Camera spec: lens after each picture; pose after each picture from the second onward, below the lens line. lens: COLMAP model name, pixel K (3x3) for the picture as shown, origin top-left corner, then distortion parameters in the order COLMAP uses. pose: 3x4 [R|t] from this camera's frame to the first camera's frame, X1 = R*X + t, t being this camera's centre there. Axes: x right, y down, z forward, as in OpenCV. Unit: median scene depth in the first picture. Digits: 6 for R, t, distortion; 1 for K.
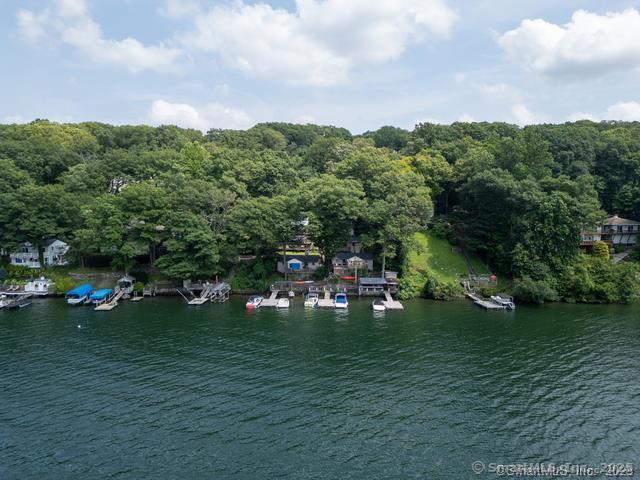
lens RADIAL K [[444.4, 0, 318.8], [0, 444.4, 238.8], [0, 0, 1]] dist [0.074334, -0.082306]
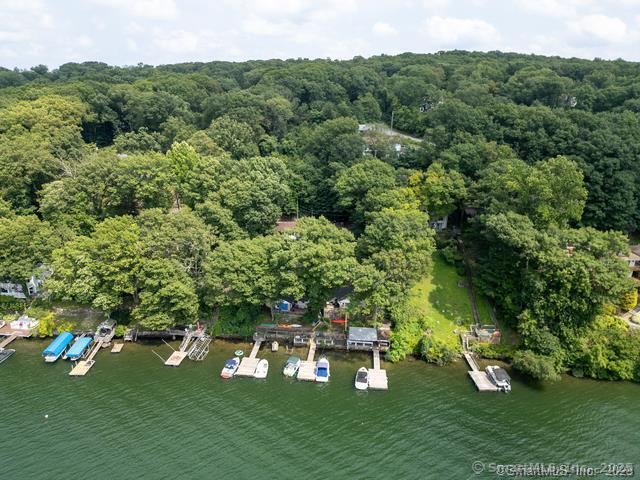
lens RADIAL K [[444.4, 0, 318.8], [0, 444.4, 238.8], [0, 0, 1]] dist [0.074334, -0.082306]
pose [[0.996624, 0.028866, -0.076855, 0.098411], [-0.010344, 0.972838, 0.231254, -0.319485], [0.081443, -0.229678, 0.969853, 0.137501]]
